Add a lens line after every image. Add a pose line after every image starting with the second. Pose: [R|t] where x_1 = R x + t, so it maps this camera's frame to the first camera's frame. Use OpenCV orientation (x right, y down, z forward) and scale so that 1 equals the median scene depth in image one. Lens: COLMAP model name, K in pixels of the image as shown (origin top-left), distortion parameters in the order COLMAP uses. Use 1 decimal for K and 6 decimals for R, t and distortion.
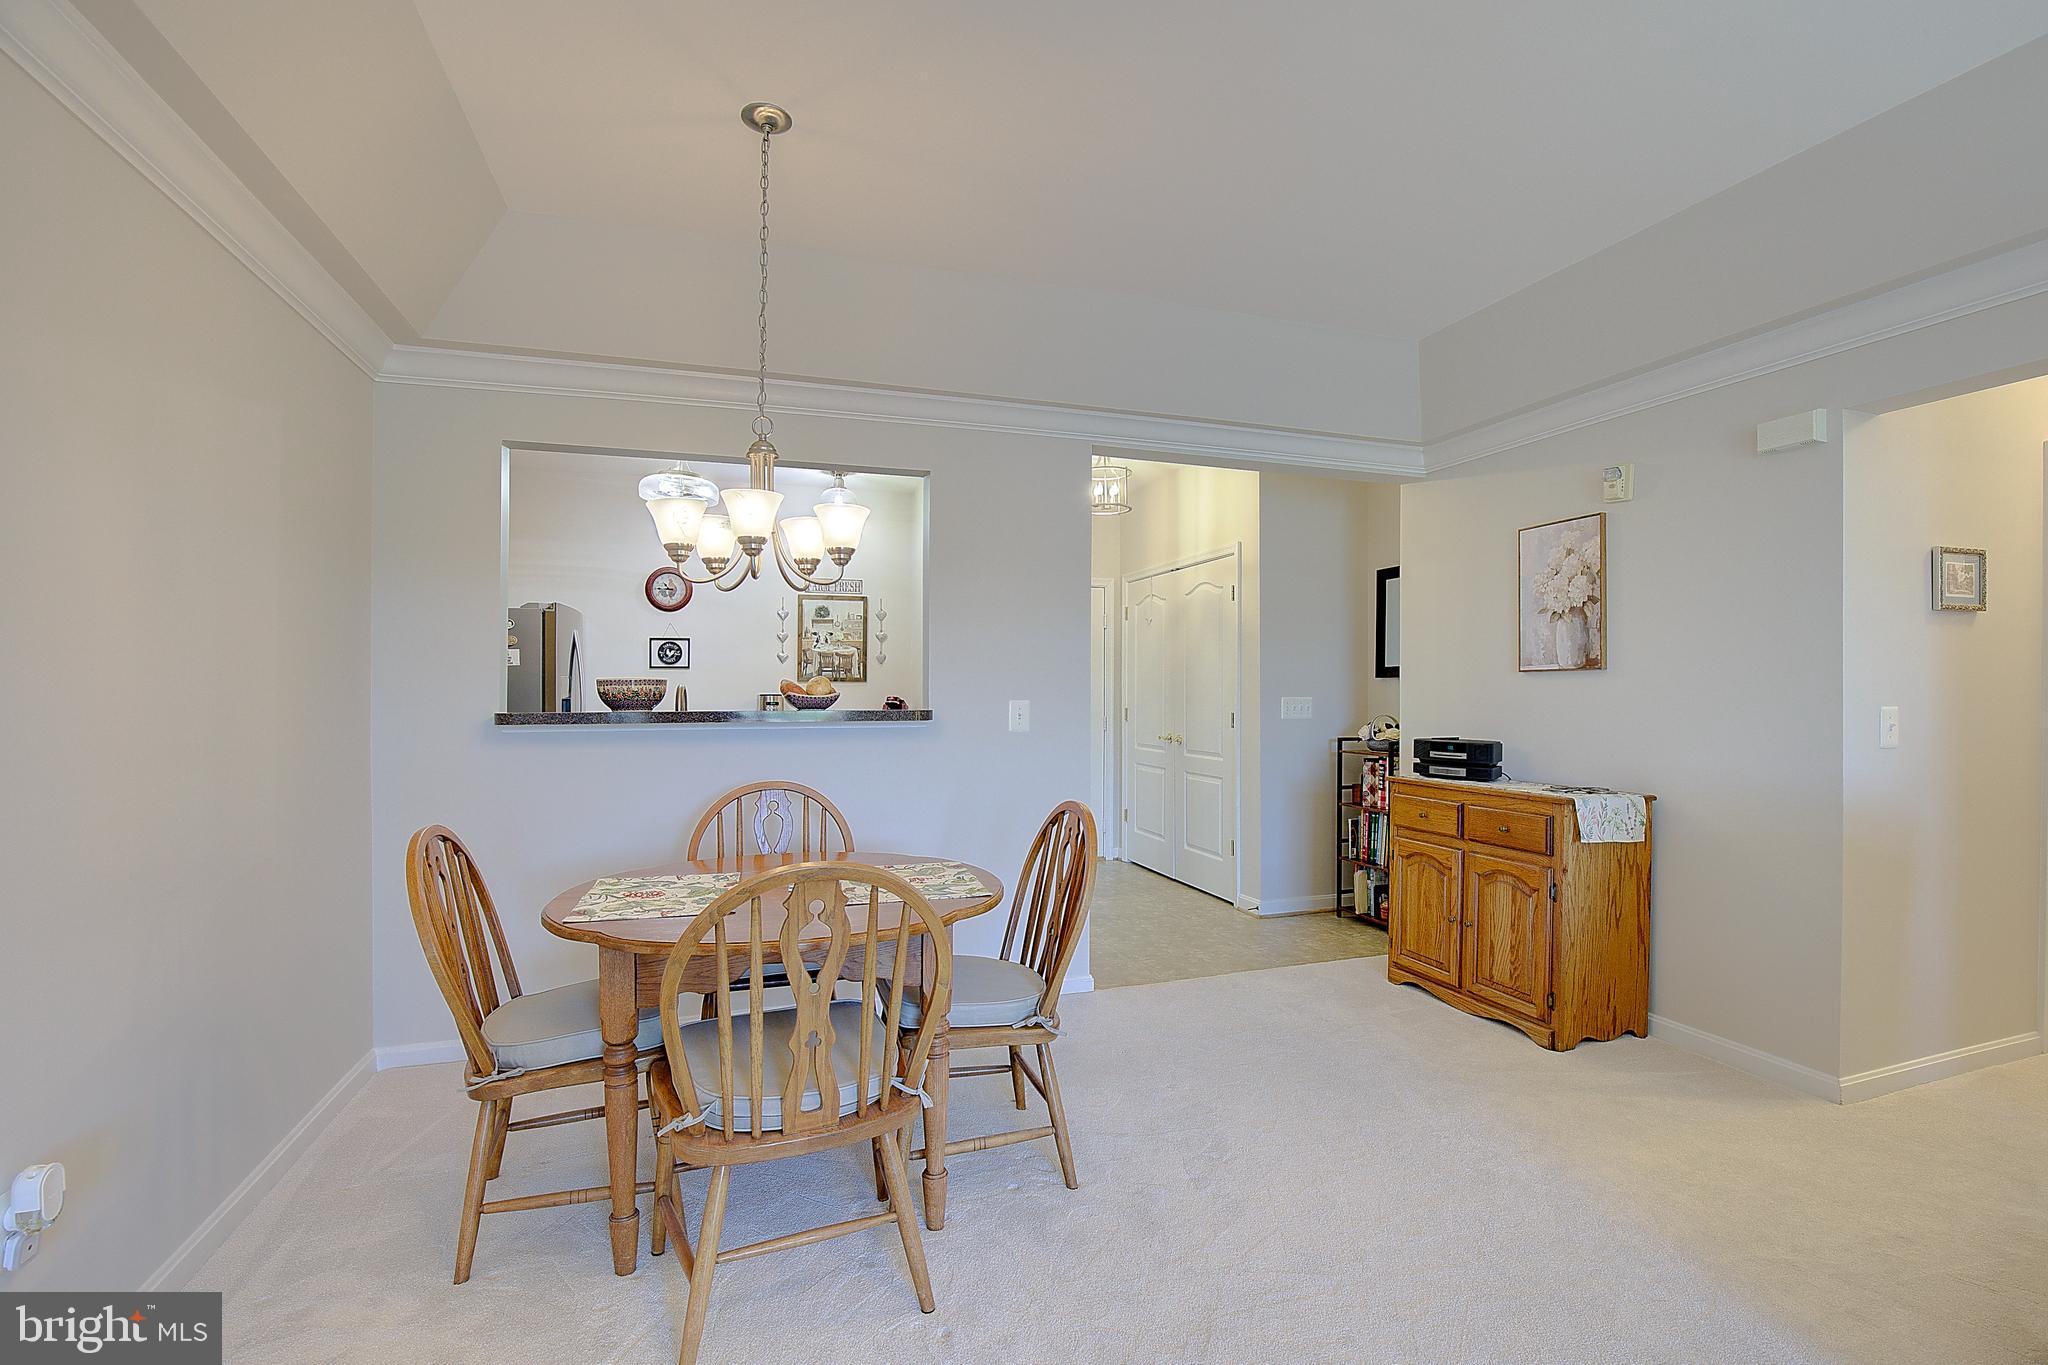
lens RADIAL K [[942.3, 0, 1035.8], [0, 942.3, 667.6], [0, 0, 1]] dist [-0.034266, 0.006332]
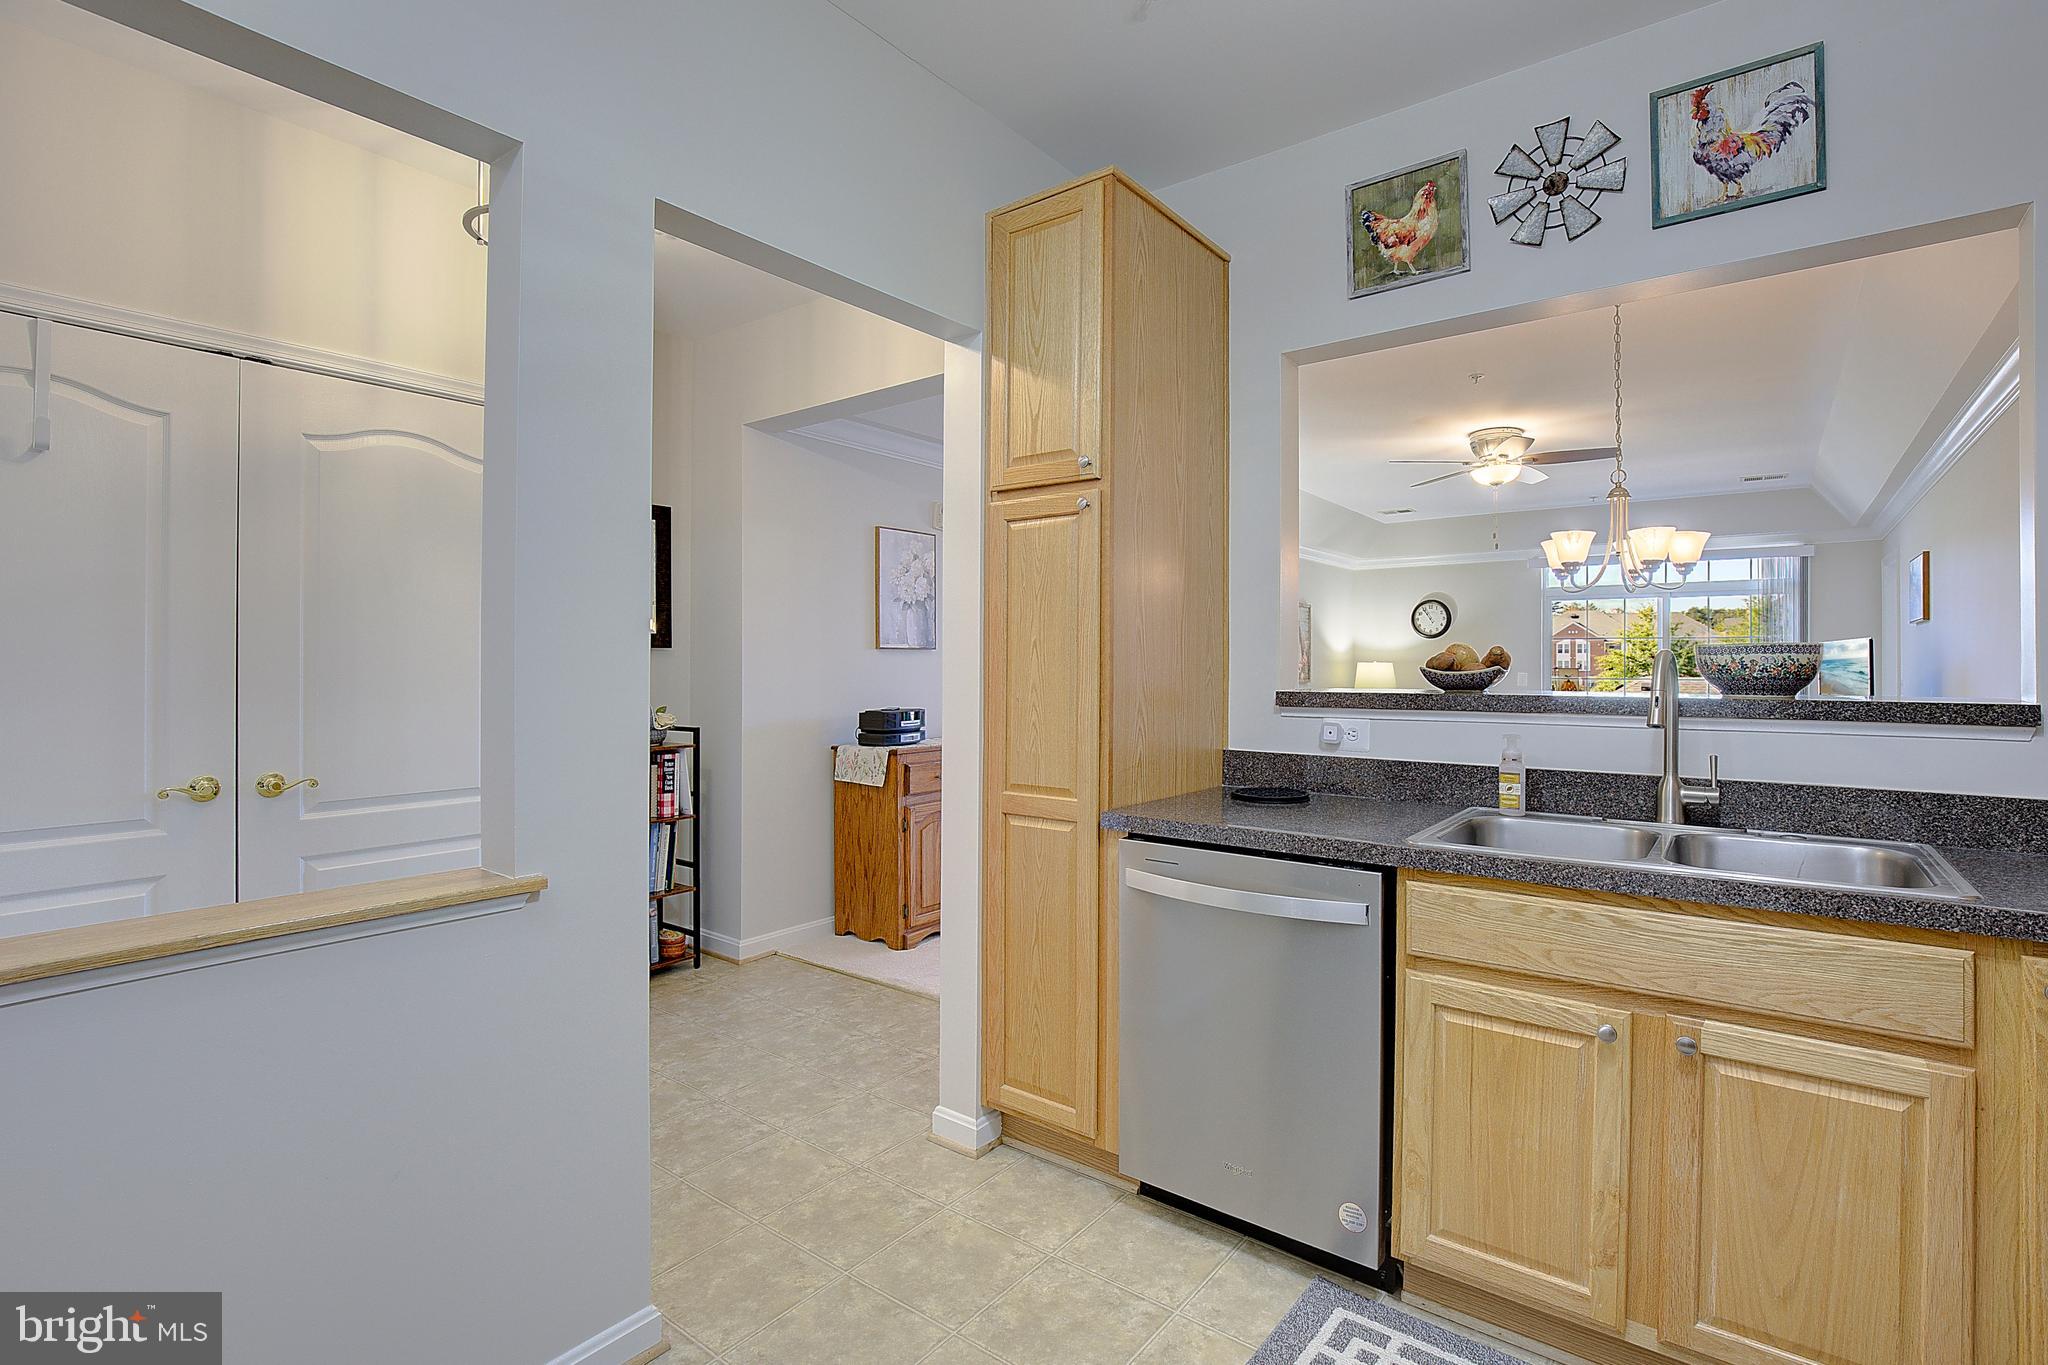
lens RADIAL K [[942.3, 0, 1051.8], [0, 942.3, 646.9], [0, 0, 1]] dist [-0.034266, 0.006332]
pose [[-0.573342, 0.016482, 0.819150, -0.346024], [-0.020359, 0.999202, -0.034355, 0.023418], [-0.819063, -0.036375, -0.572549, 0.909705]]
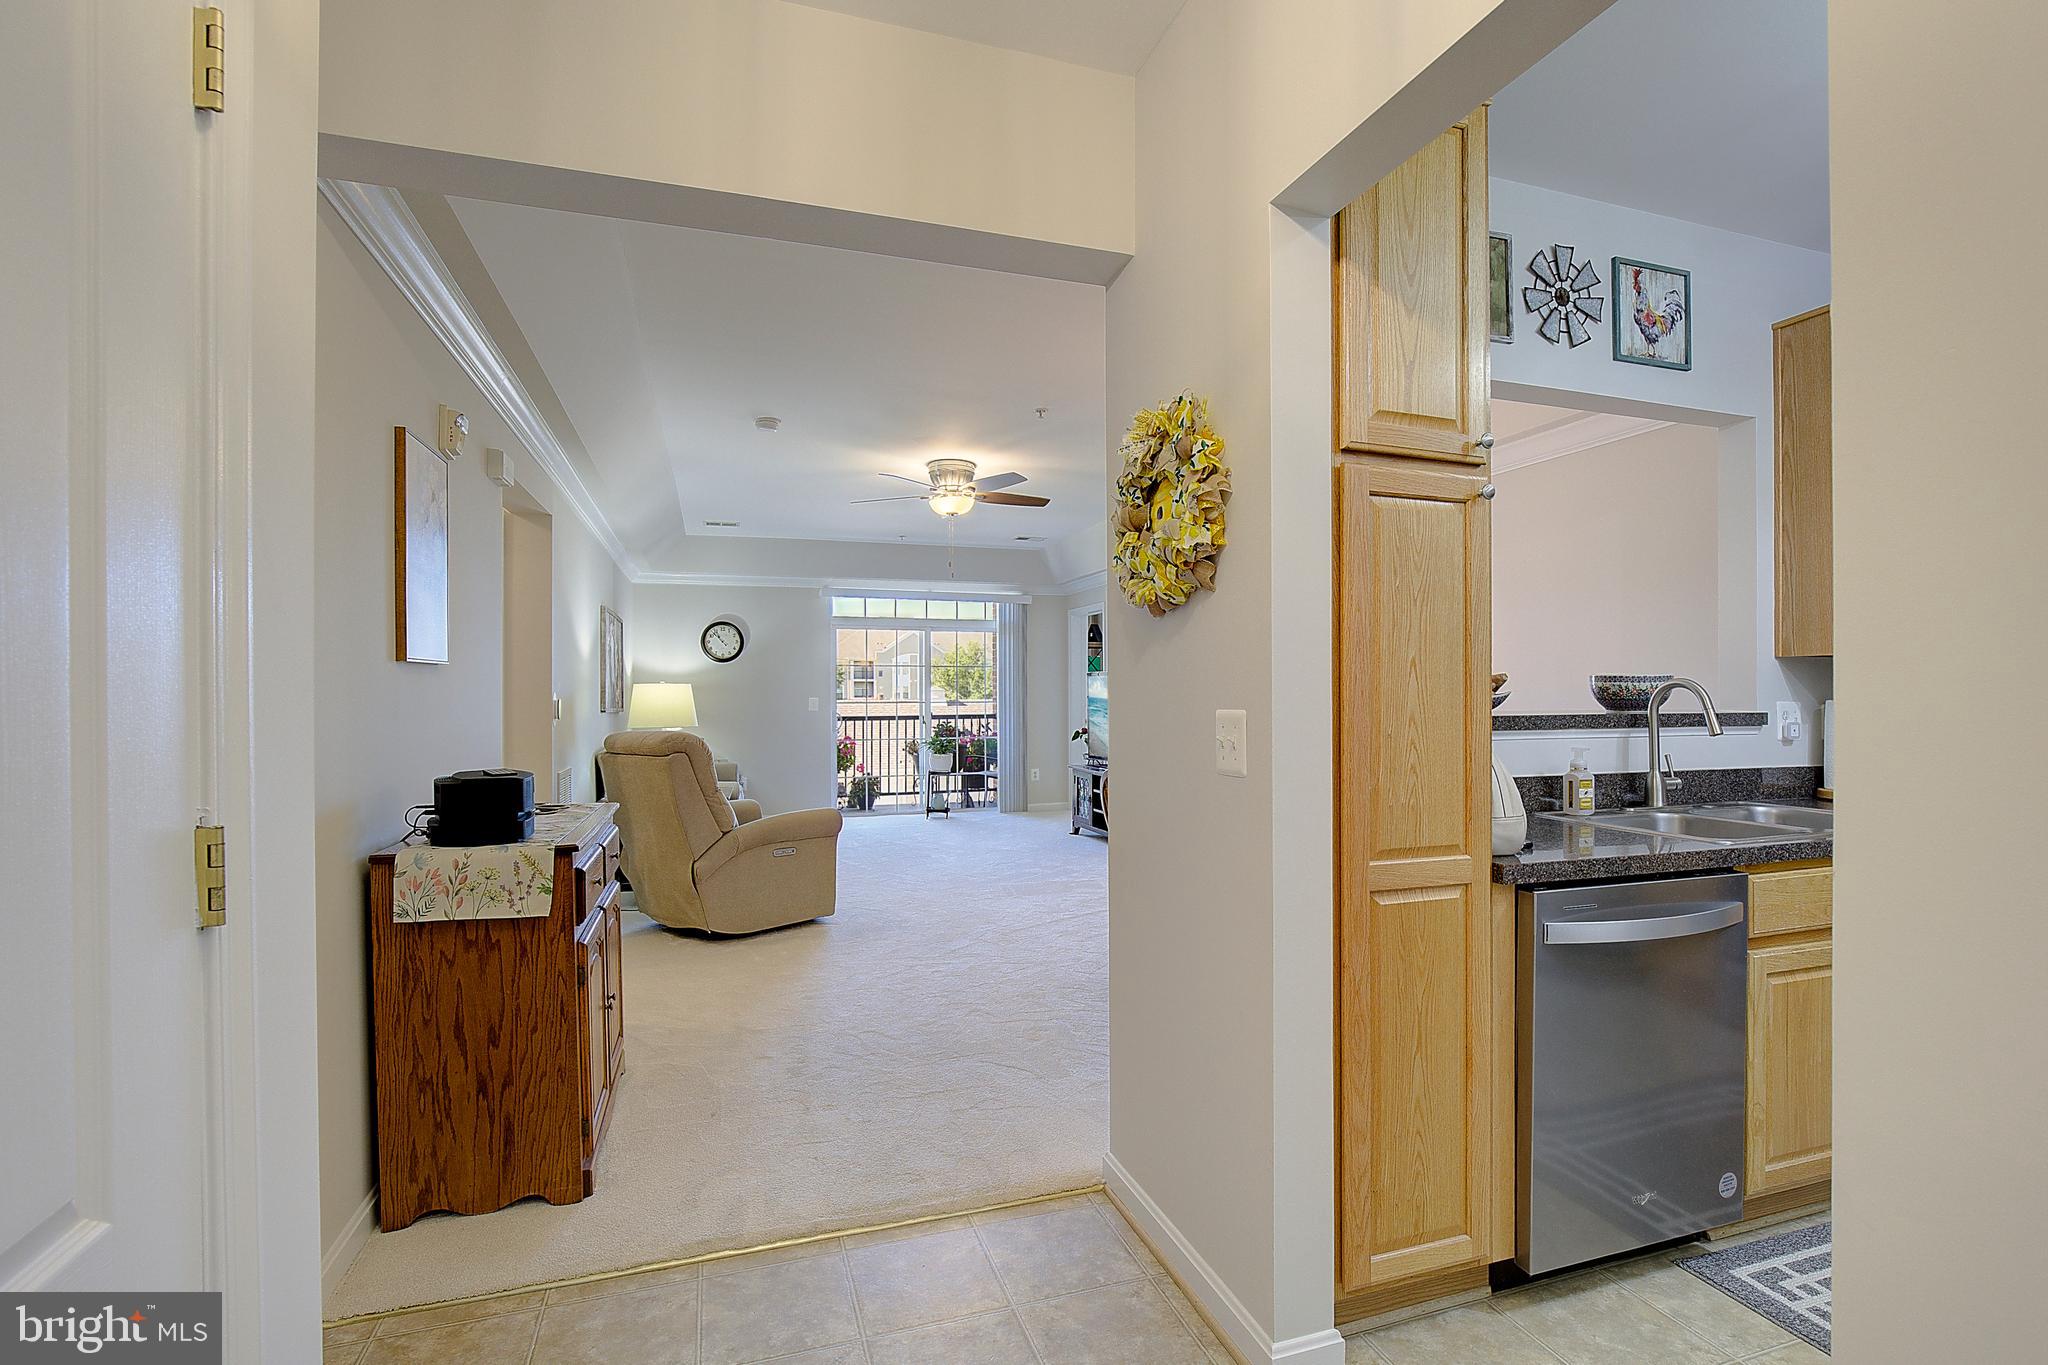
lens RADIAL K [[942.3, 0, 1043.2], [0, 942.3, 686.9], [0, 0, 1]] dist [-0.034266, 0.006332]
pose [[-0.999998, 0.002174, -0.000362, 0.049065], [0.002184, 0.999593, -0.028441, 0.024634], [0.000300, -0.028442, -0.999595, 0.979784]]
